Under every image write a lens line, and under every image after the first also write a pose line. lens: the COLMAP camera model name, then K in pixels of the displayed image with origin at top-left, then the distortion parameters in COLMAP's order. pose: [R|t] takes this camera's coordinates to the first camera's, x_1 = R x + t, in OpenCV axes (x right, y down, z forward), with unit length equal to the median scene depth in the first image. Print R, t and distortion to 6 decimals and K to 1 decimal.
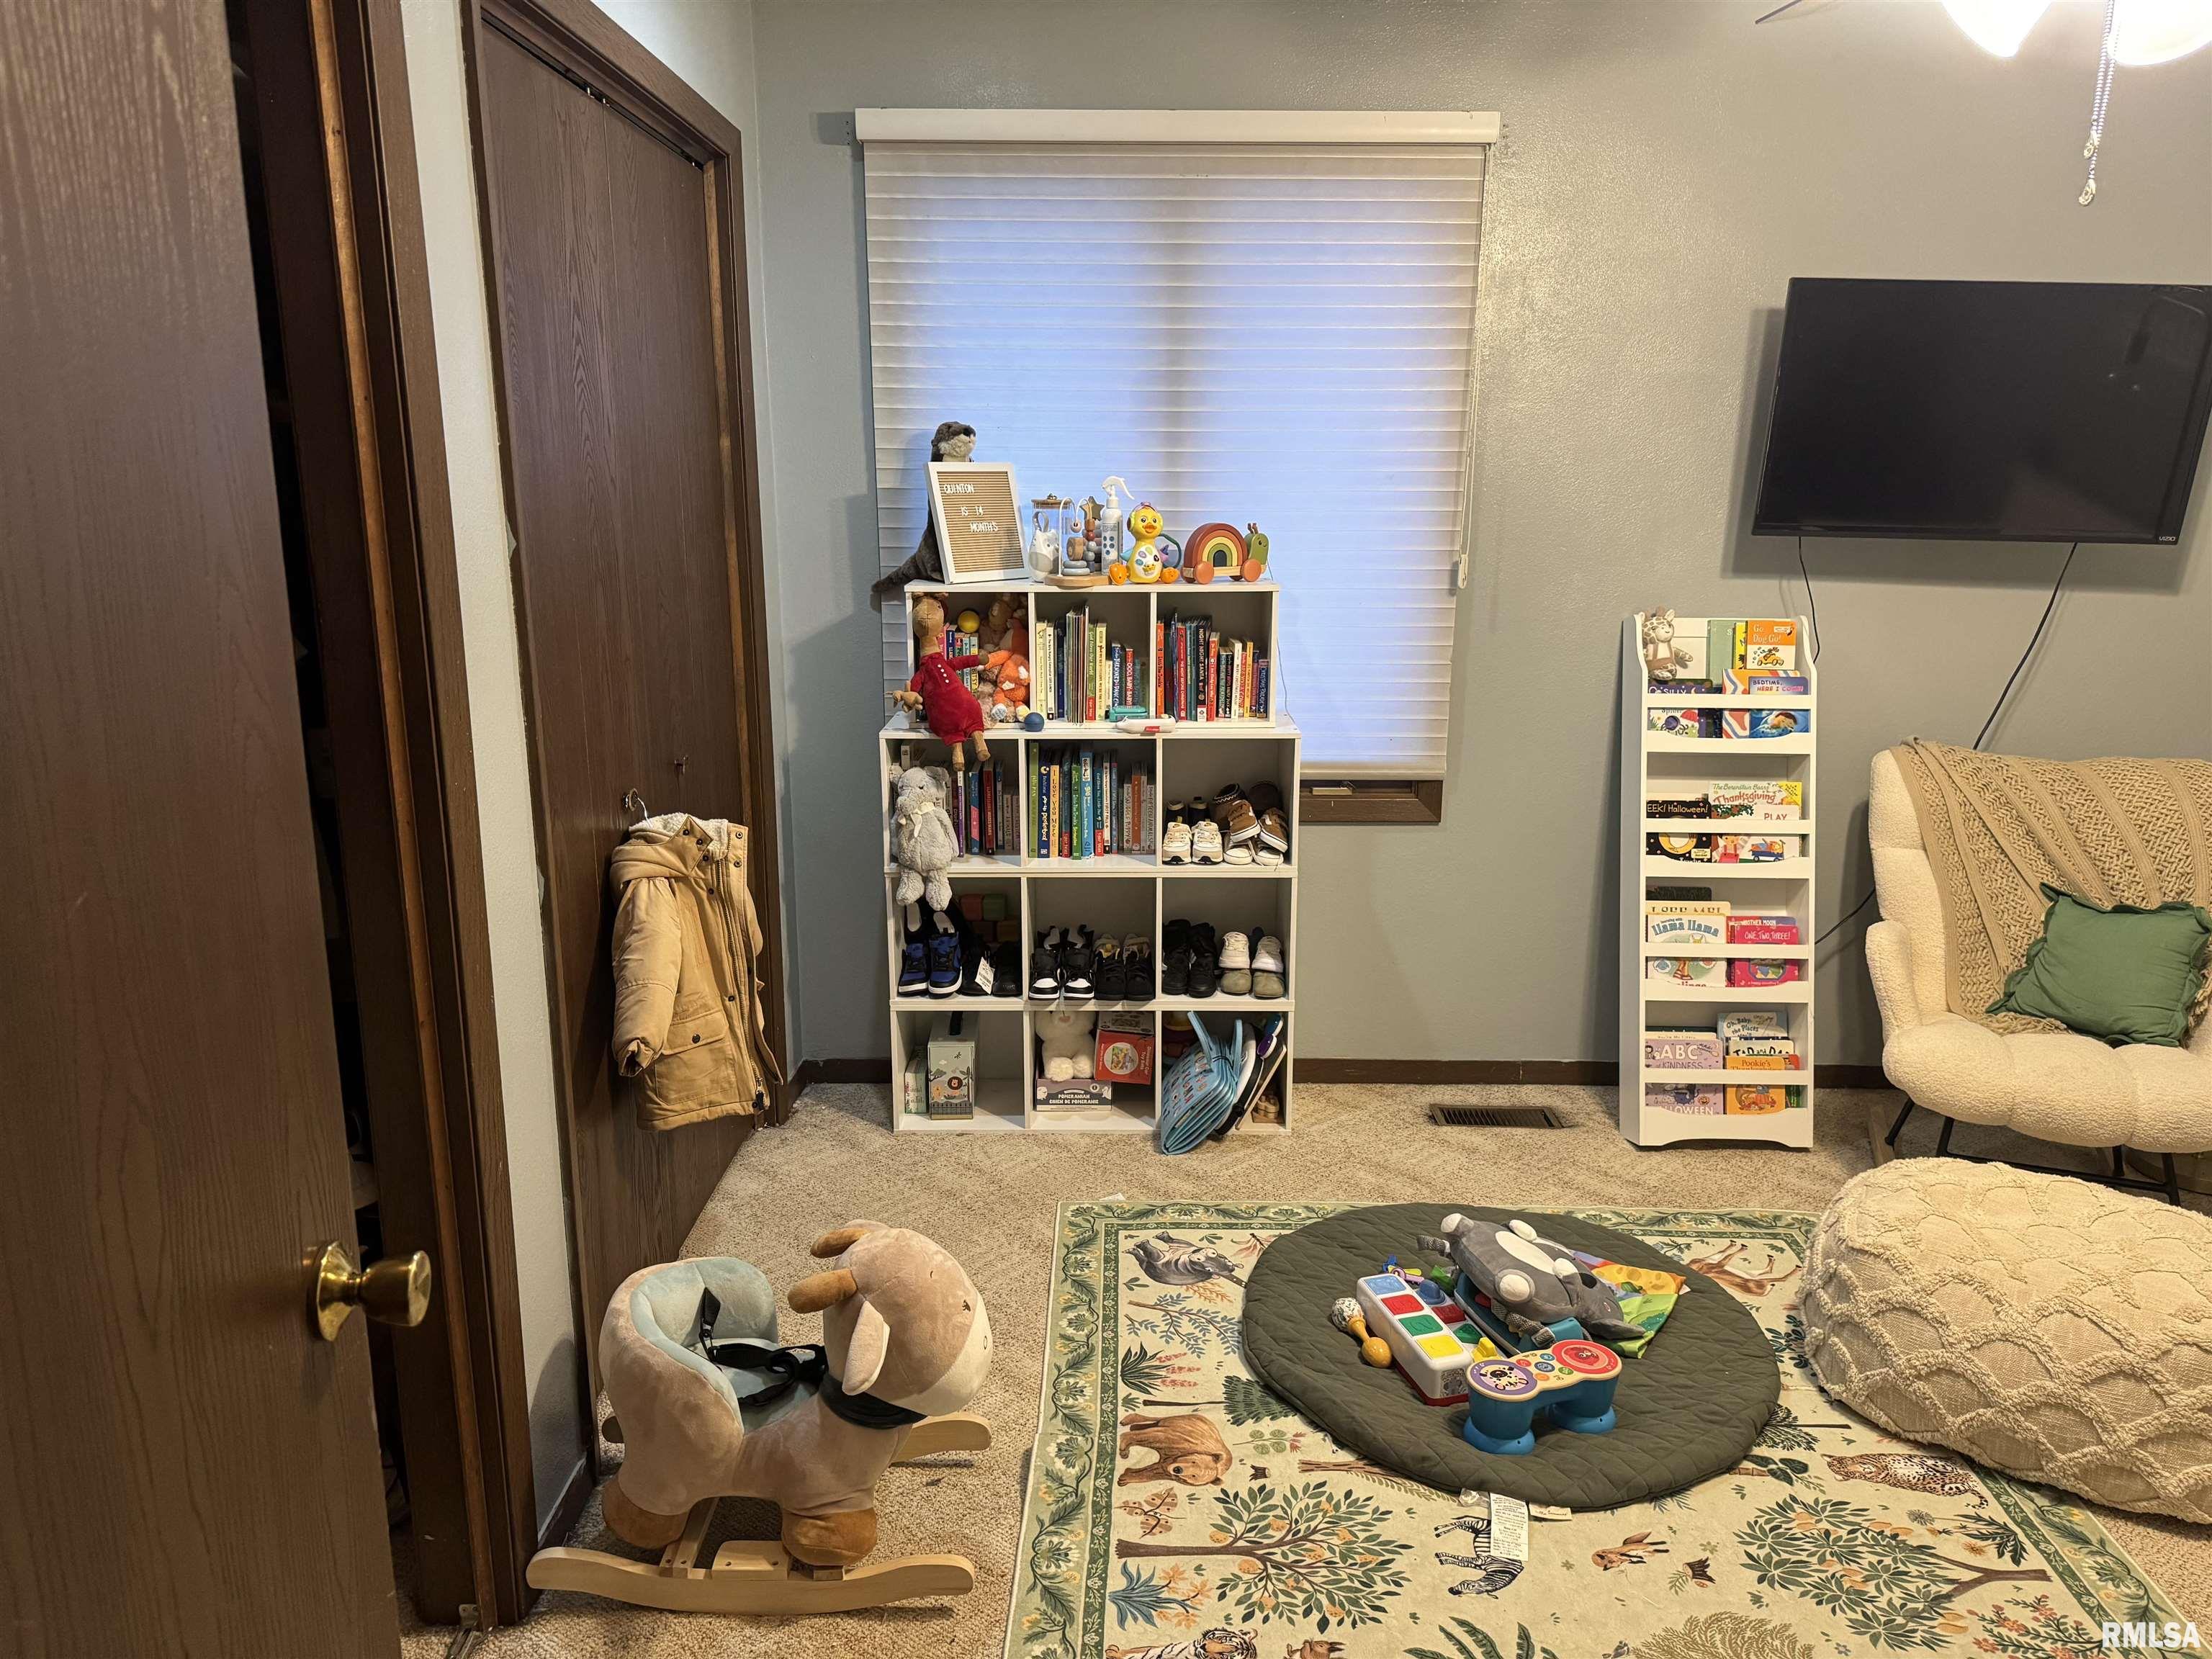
lens RADIAL K [[1528.6, 0, 1104.1], [0, 1528.6, 861.7], [0, 0, 1]] dist [0.067687, -0.104872]
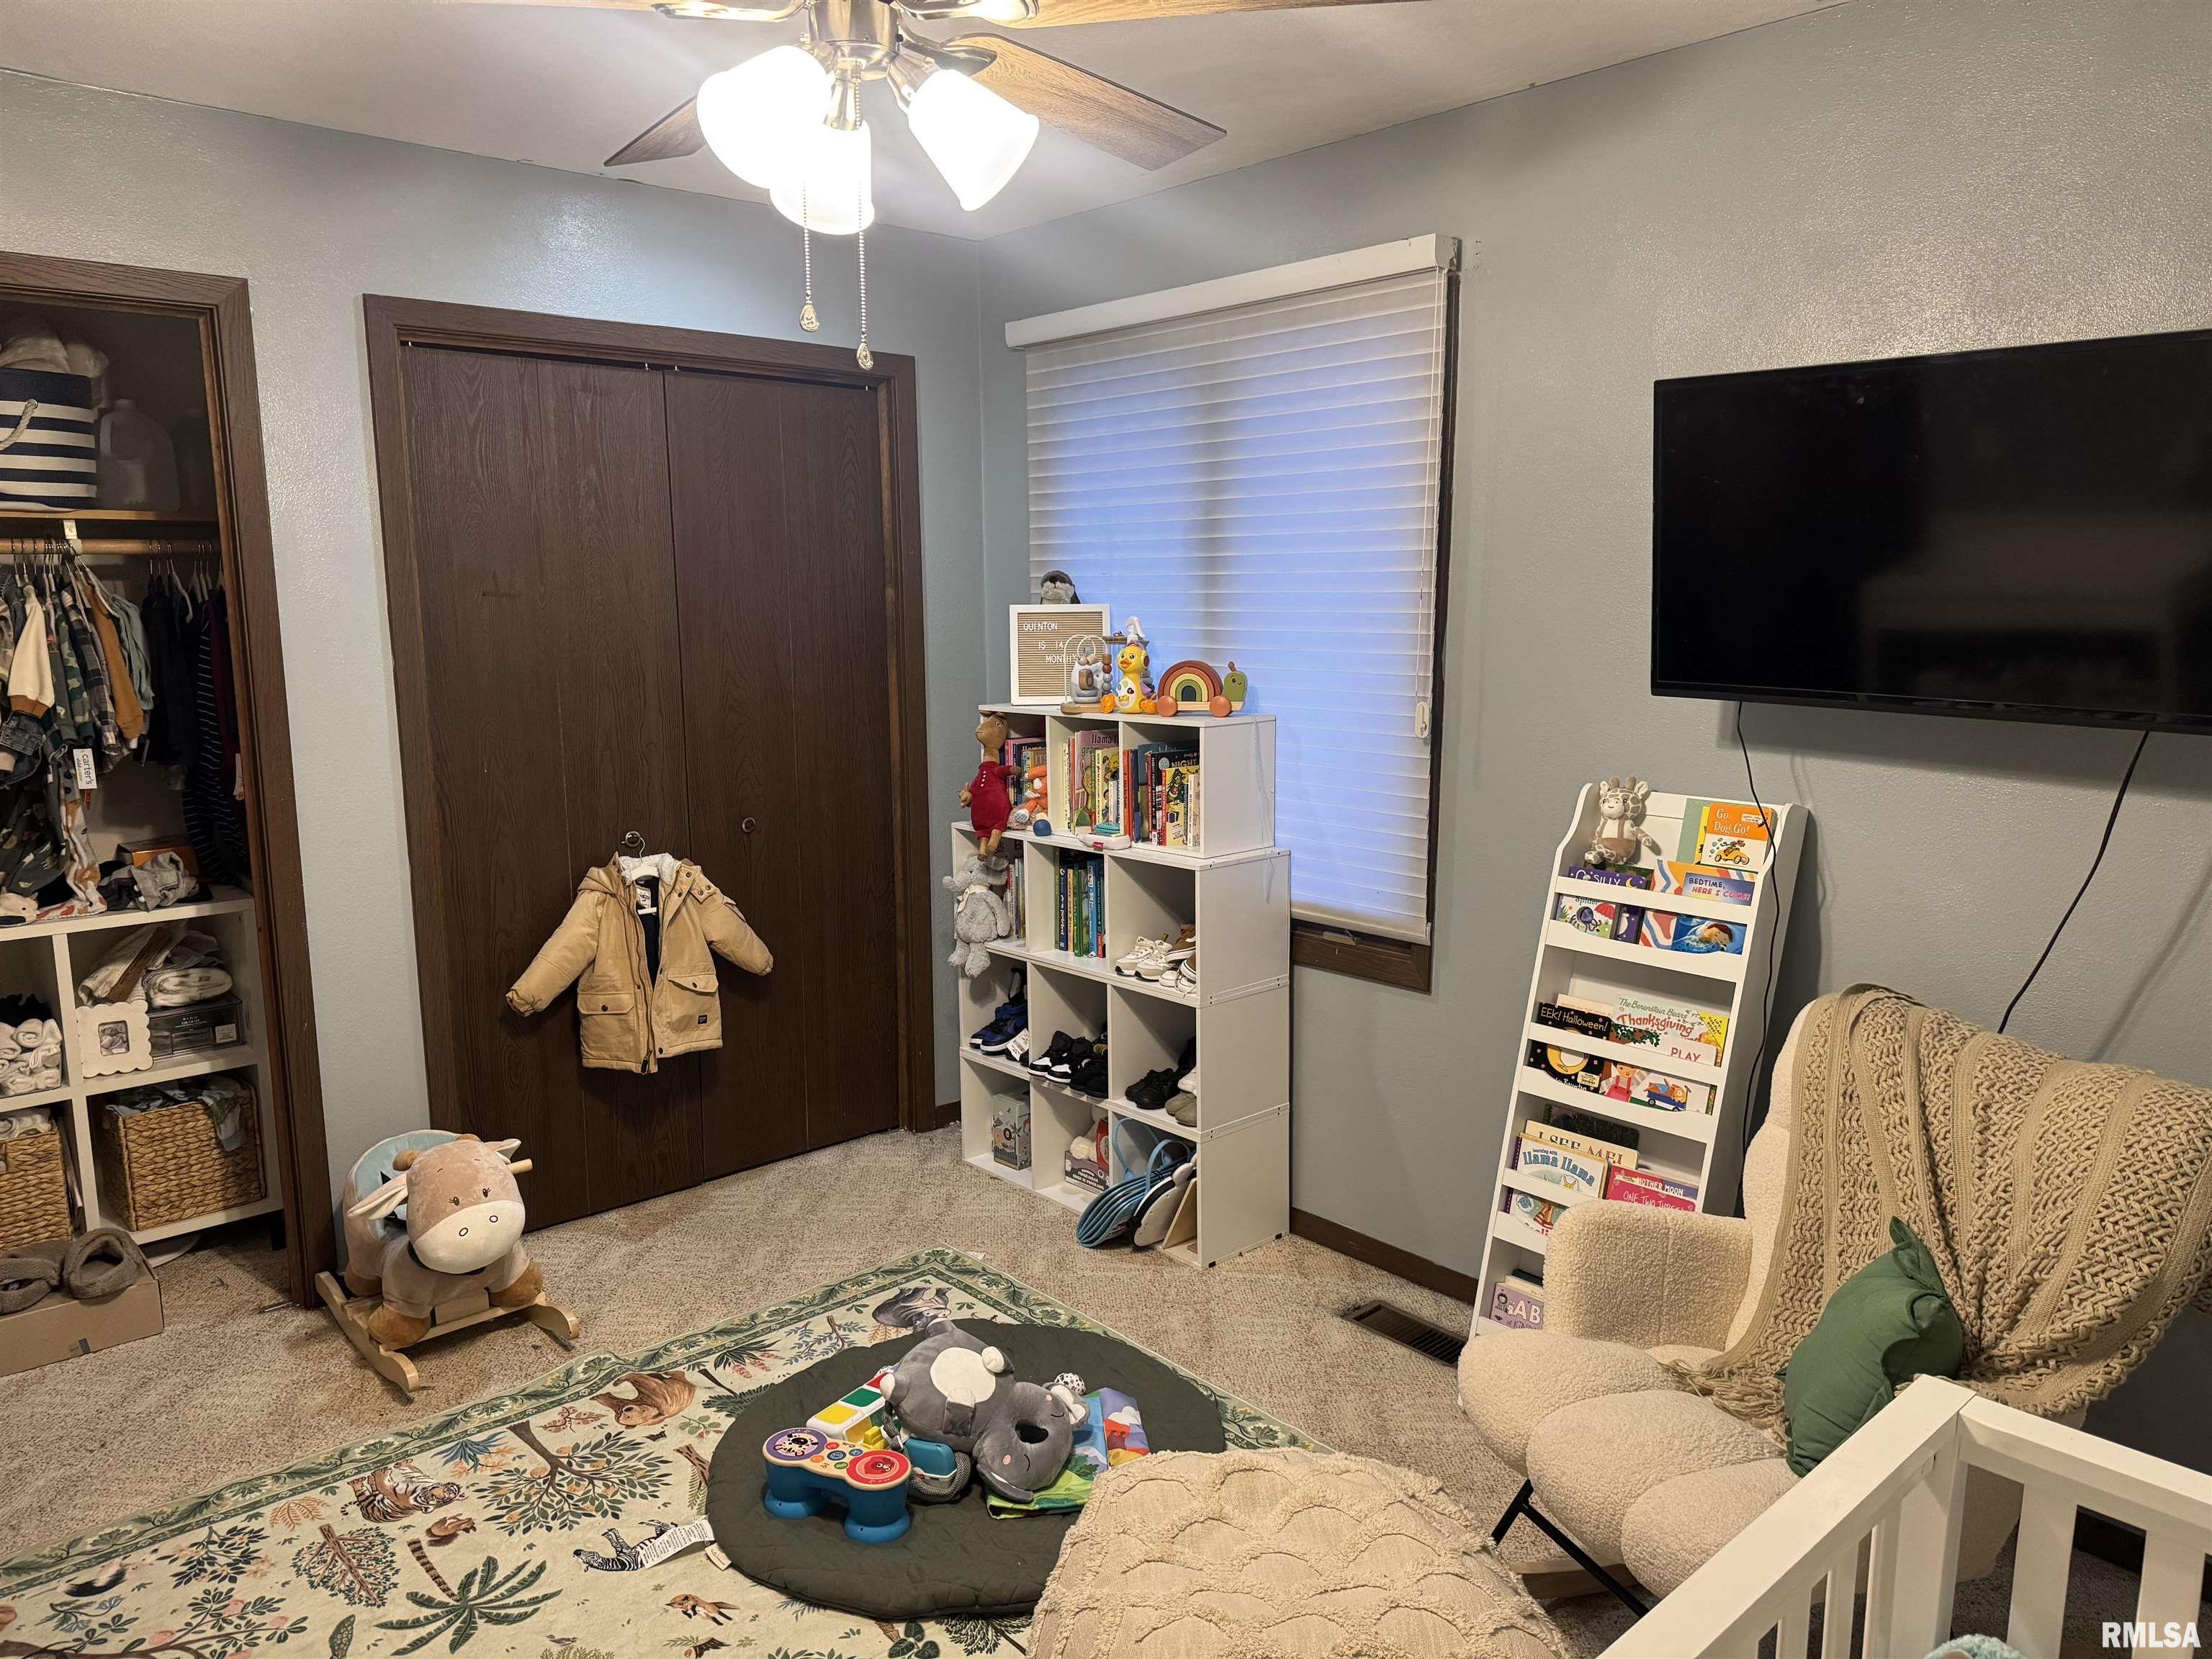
lens RADIAL K [[1562.9, 0, 1106.0], [0, 1562.9, 829.5], [0, 0, 1]] dist [0.023113, -0.006364]
pose [[0.669592, 0.108842, -0.734711, 0.810679], [-0.169510, 0.985492, -0.008493, -0.085110], [0.723127, 0.130228, 0.678327, 0.238325]]
